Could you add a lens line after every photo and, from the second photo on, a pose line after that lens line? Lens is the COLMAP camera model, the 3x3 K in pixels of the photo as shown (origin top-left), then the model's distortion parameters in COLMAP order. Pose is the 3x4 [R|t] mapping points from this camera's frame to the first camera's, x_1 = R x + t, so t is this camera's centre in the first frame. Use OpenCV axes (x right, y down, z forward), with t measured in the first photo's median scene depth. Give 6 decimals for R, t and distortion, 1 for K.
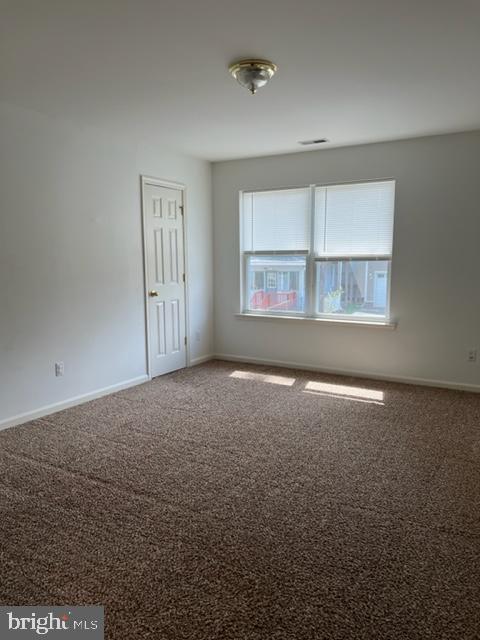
lens RADIAL K [[477.9, 0, 240.0], [0, 477.9, 320.0], [0, 0, 1]] dist [0.055649, 0.002788]
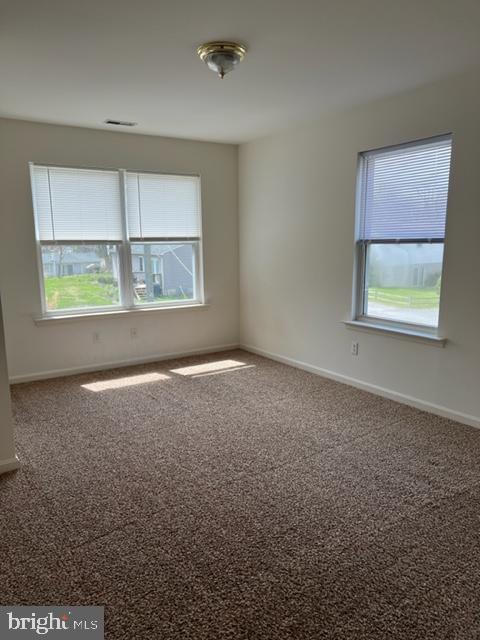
lens RADIAL K [[477.9, 0, 240.0], [0, 477.9, 320.0], [0, 0, 1]] dist [0.055649, 0.002788]
pose [[0.431051, -0.148304, 0.890056, -0.674949], [0.138643, 0.985573, 0.097076, -0.053187], [-0.891612, 0.081555, 0.445394, 0.421934]]
